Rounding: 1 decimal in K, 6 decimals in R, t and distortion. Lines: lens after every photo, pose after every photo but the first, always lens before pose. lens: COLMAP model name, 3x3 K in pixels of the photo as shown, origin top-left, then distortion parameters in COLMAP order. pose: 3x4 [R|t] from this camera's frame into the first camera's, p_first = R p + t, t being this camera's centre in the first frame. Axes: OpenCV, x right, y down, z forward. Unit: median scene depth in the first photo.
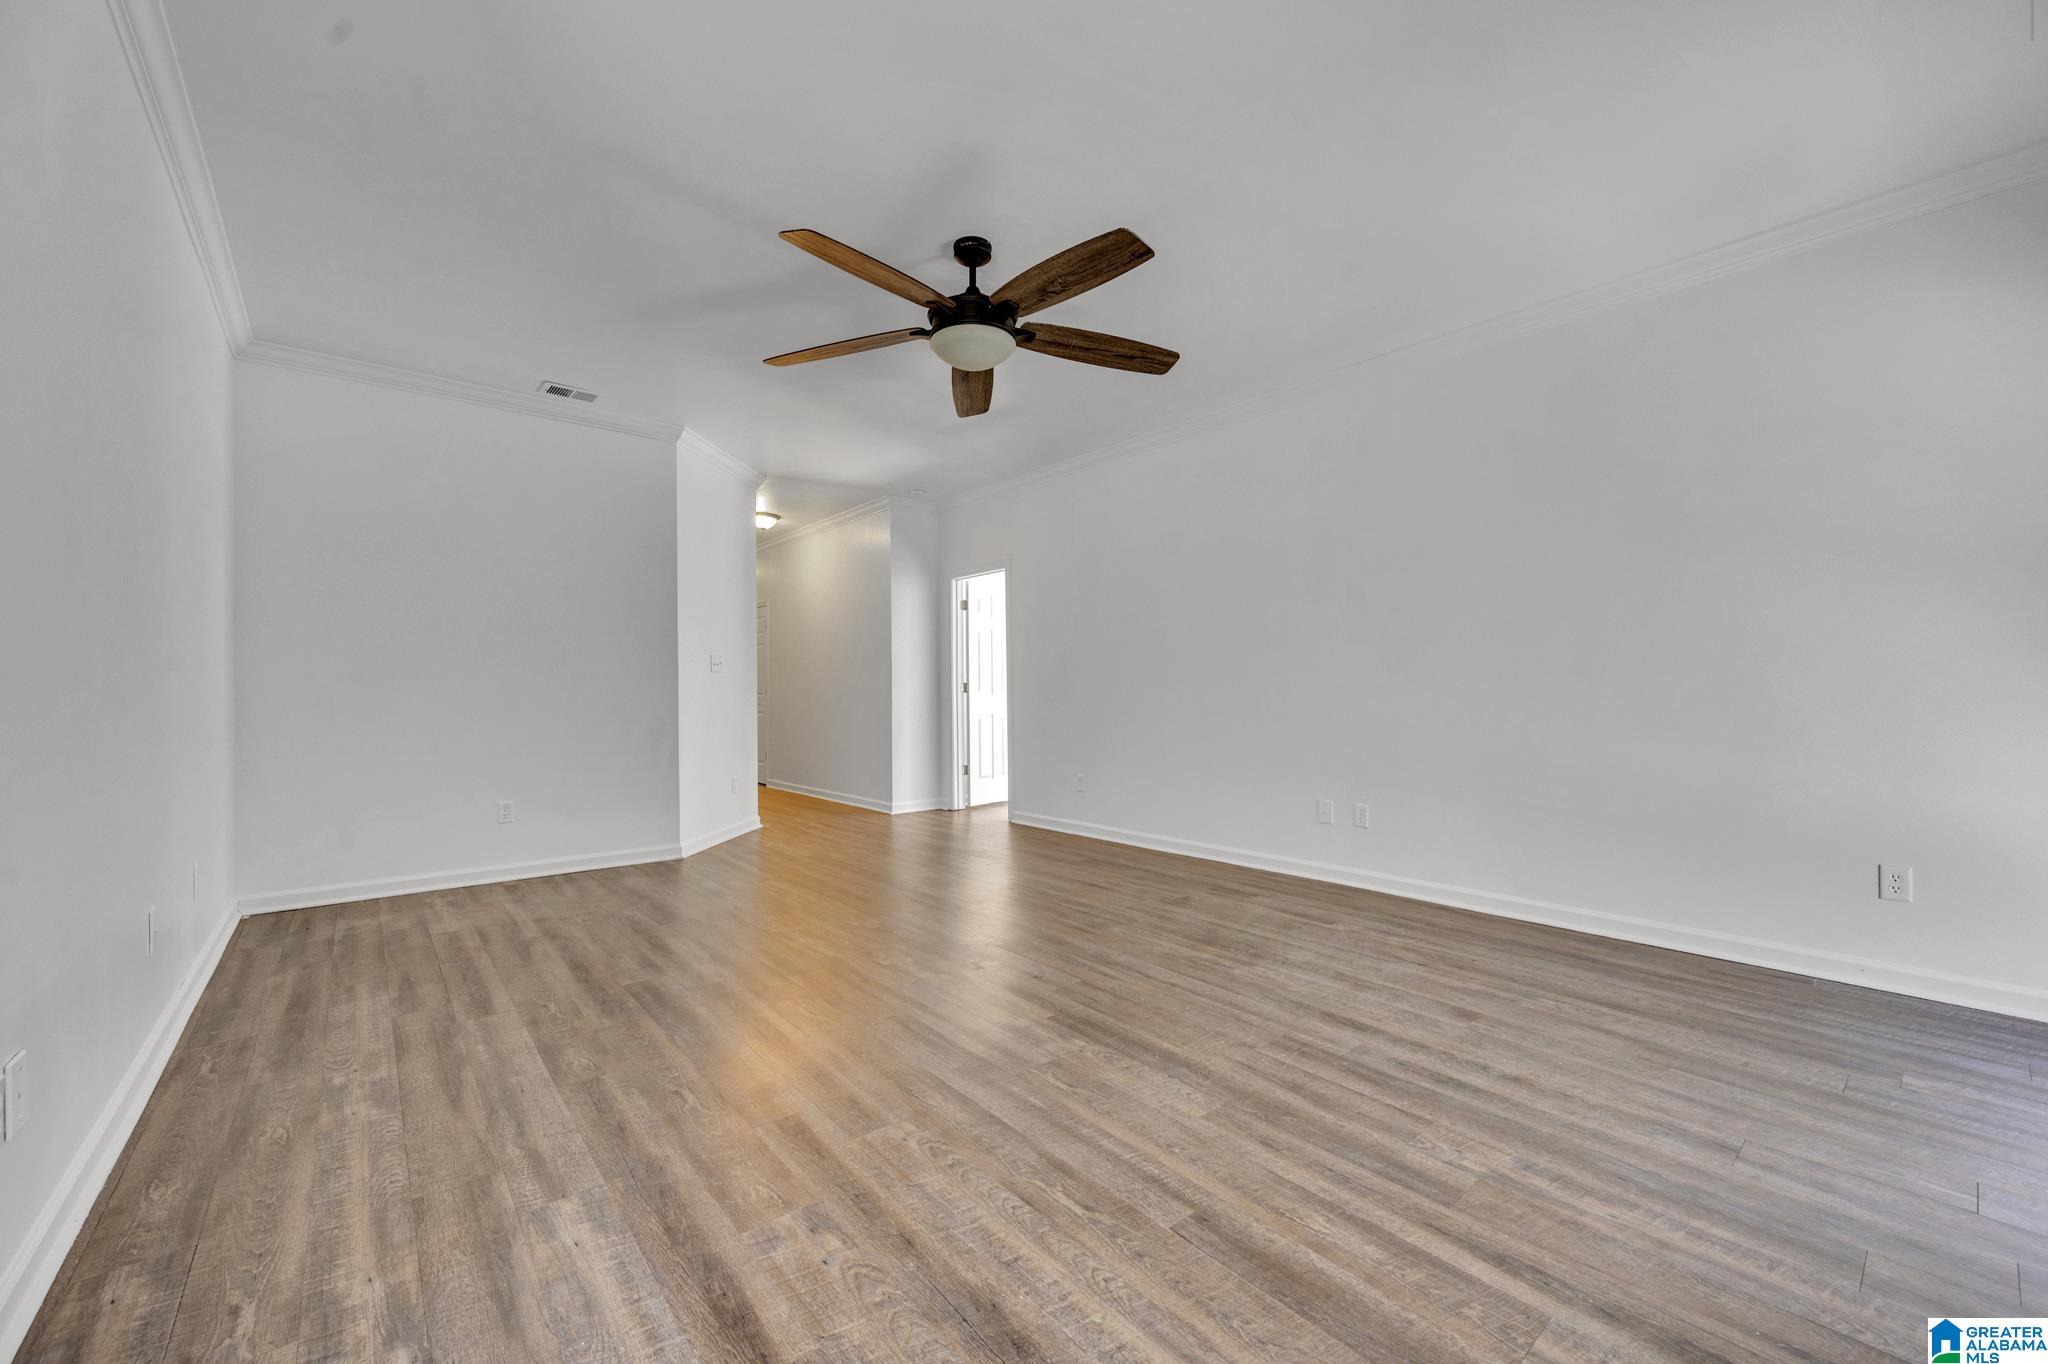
lens RADIAL K [[809.5, 0, 1024.0], [0, 809.5, 682.0], [0, 0, 1]] dist [-0.002285, -0.000273]
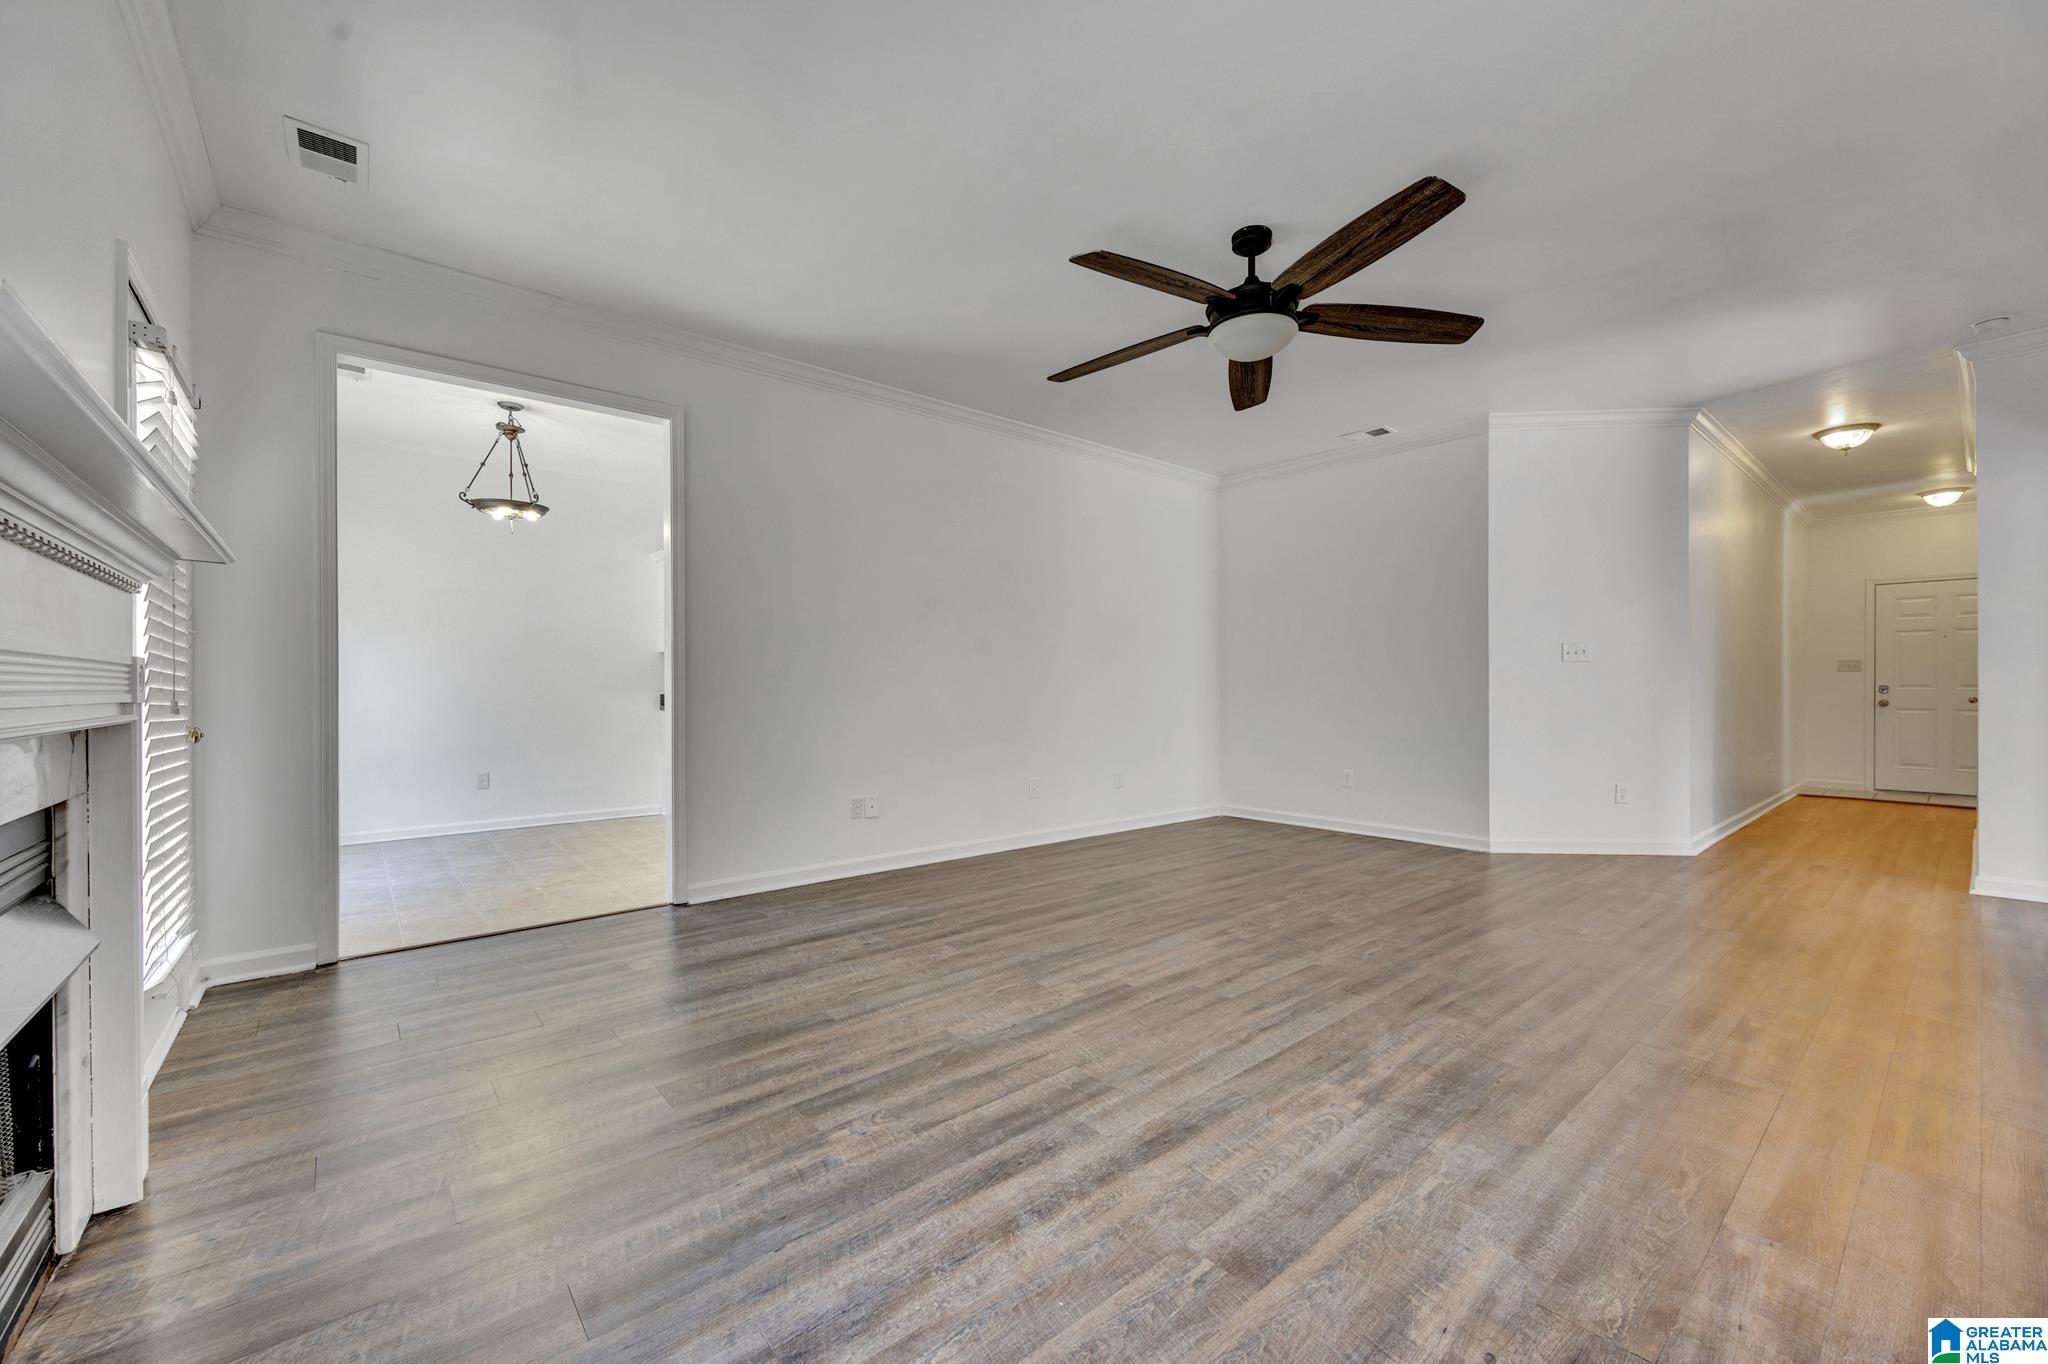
lens RADIAL K [[809.5, 0, 1024.0], [0, 809.5, 682.0], [0, 0, 1]] dist [-0.002285, -0.000273]
pose [[-0.001088, -0.004315, -0.999990, 1.257718], [0.015764, 0.999866, -0.004332, 0.010962], [0.999875, -0.015768, -0.001020, 0.973089]]
